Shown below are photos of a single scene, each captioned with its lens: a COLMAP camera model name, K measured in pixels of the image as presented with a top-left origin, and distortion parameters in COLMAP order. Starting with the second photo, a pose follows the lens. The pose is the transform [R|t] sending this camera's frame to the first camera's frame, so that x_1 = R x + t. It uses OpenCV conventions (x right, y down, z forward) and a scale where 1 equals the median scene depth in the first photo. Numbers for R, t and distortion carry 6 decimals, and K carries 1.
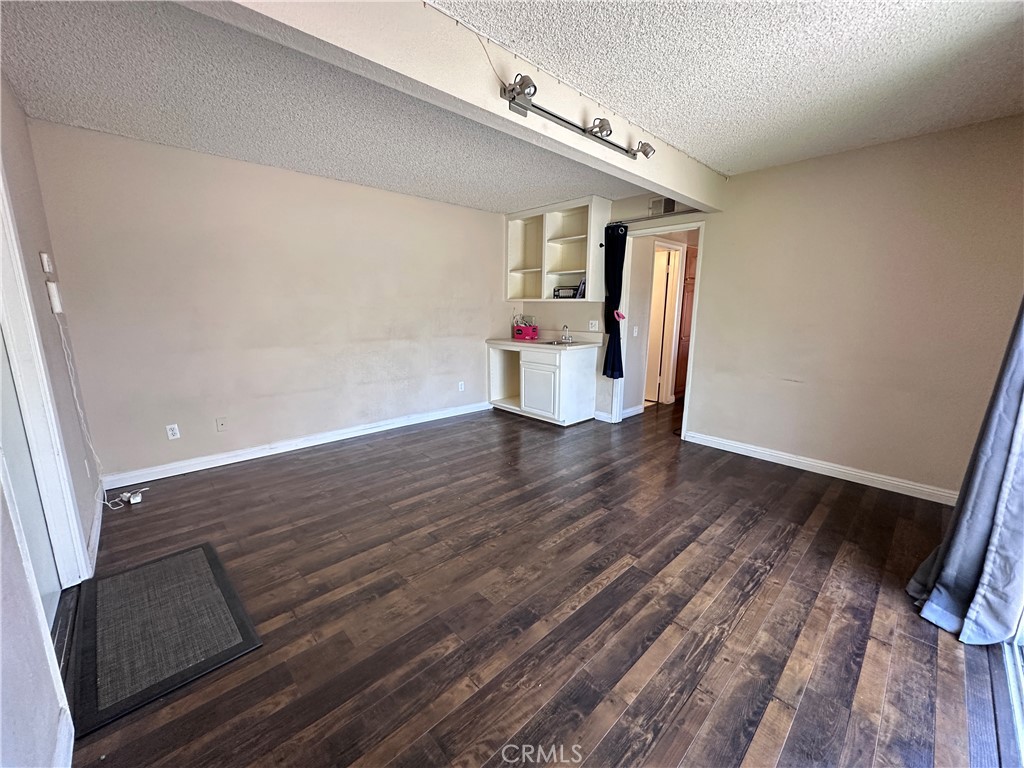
lens RADIAL K [[409.5, 0, 512.2], [0, 409.5, 387.0], [0, 0, 1]] dist [-0.000098, -0.000027]
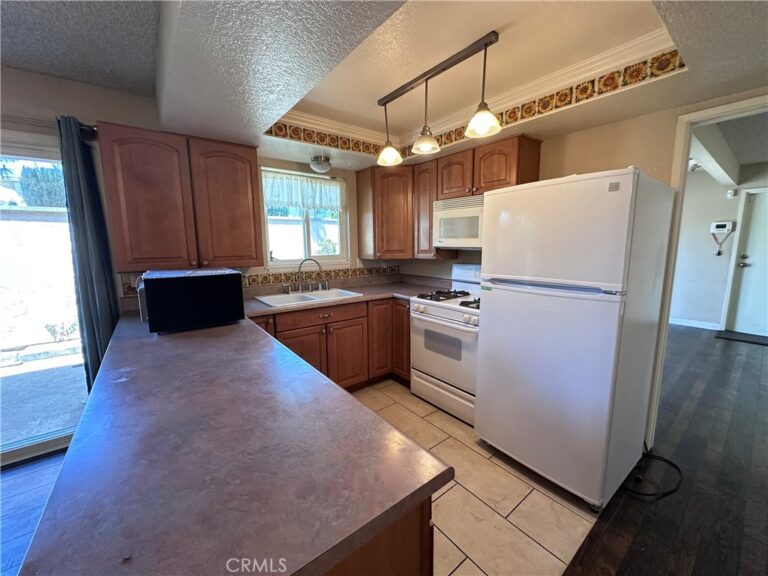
lens RADIAL K [[307.1, 0, 388.0], [0, 307.1, 288.4], [0, 0, 1]] dist [-0.000098, -0.000027]
pose [[-0.996523, -0.010171, 0.082696, 1.460154], [0.018286, 0.941621, 0.336177, -0.530517], [-0.081287, 0.336520, -0.938161, 2.573759]]
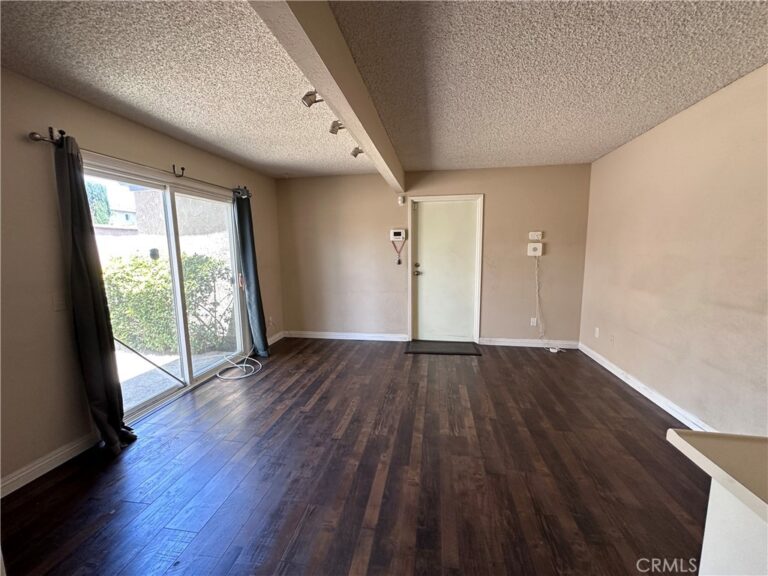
lens RADIAL K [[307.1, 0, 385.8], [0, 307.1, 288.6], [0, 0, 1]] dist [-0.000098, -0.000027]
pose [[-0.796793, 0.080947, -0.598806, 0.690298], [-0.110168, 0.954916, 0.275679, -0.391188], [0.594125, 0.285628, -0.751952, 1.868768]]
